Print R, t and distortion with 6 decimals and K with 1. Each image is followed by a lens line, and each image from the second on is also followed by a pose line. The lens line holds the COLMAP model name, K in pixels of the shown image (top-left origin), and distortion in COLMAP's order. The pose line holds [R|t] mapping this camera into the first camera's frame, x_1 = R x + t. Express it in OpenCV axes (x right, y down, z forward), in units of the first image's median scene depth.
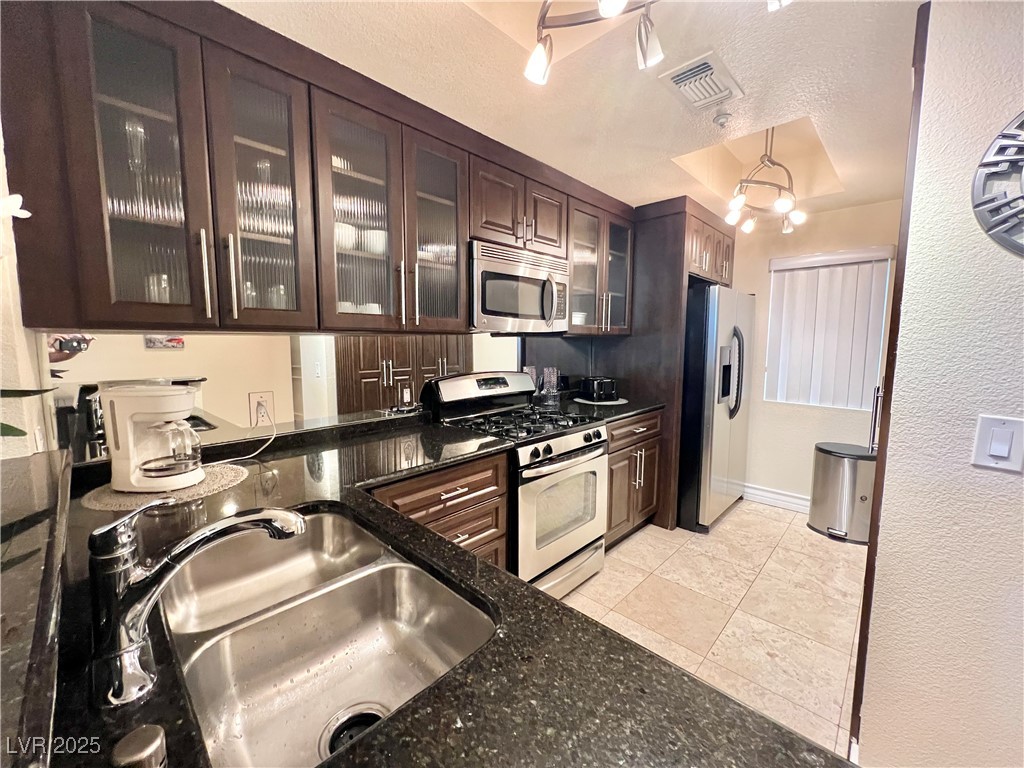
lens RADIAL K [[408.5, 0, 512.4], [0, 408.5, 381.1], [0, 0, 1]] dist [-0.000912, -0.000155]
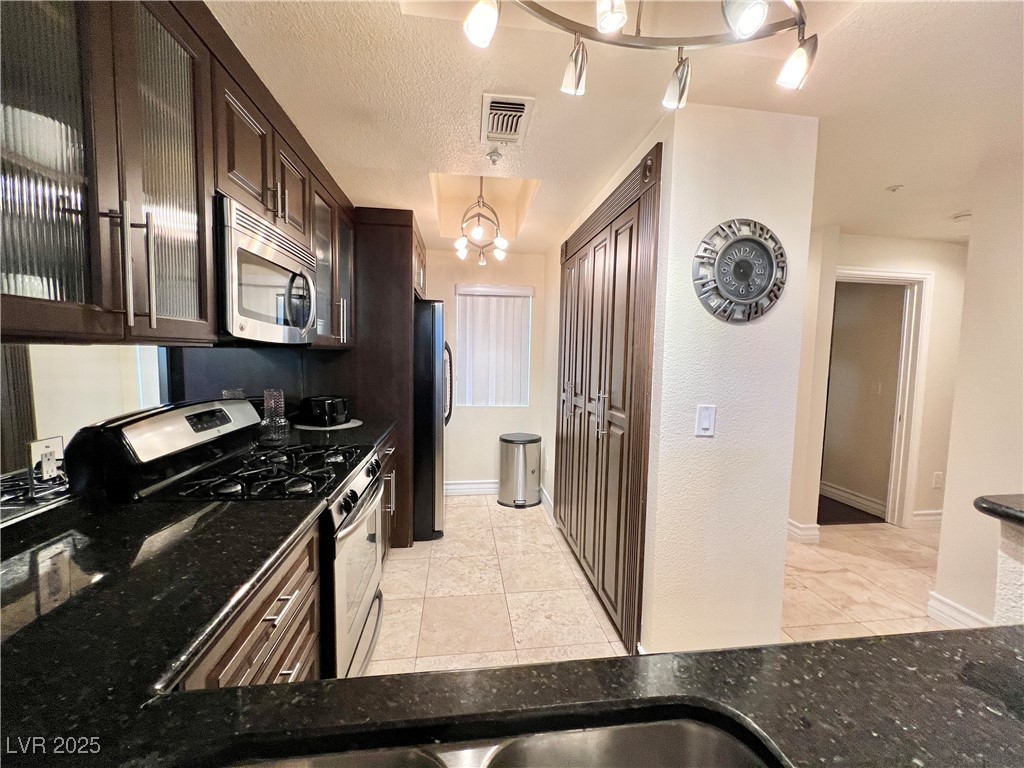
lens RADIAL K [[408.5, 0, 512.4], [0, 408.5, 381.1], [0, 0, 1]] dist [-0.000912, -0.000155]
pose [[0.624239, -0.046485, 0.779849, -0.224737], [0.063298, 0.997956, 0.008818, -0.028089], [-0.778665, 0.043858, 0.625905, 0.194577]]
